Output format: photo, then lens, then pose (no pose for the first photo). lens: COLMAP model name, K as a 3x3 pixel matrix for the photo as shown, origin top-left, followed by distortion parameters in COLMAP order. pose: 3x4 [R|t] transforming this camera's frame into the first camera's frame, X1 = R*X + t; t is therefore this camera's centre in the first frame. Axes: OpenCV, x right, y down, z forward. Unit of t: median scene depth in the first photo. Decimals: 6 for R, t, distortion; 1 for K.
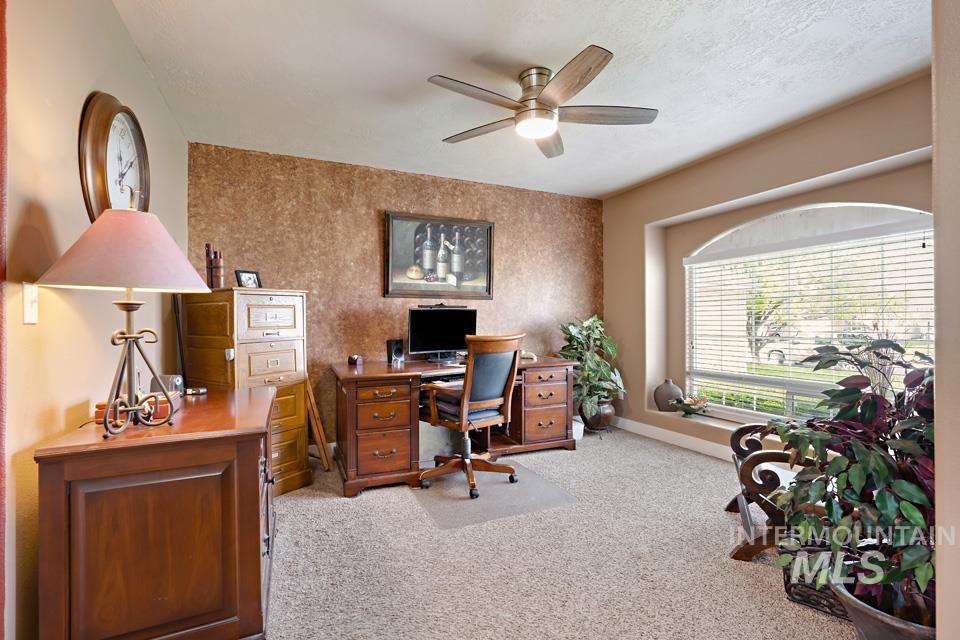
lens RADIAL K [[434.7, 0, 486.0], [0, 434.7, 322.1], [0, 0, 1]] dist [-0.027321, 0.013727]
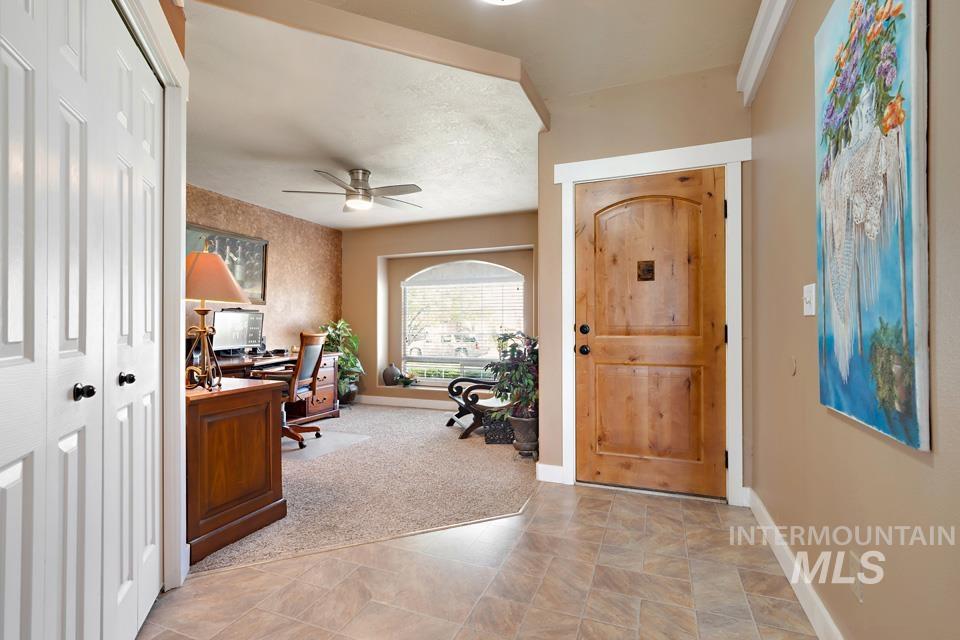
lens RADIAL K [[434.7, 0, 486.0], [0, 434.7, 322.1], [0, 0, 1]] dist [-0.027321, 0.013727]
pose [[0.716281, 0.012209, 0.697705, -0.398939], [-0.007567, 0.999924, -0.009729, 0.003365], [-0.697771, 0.001689, 0.716319, -0.290681]]
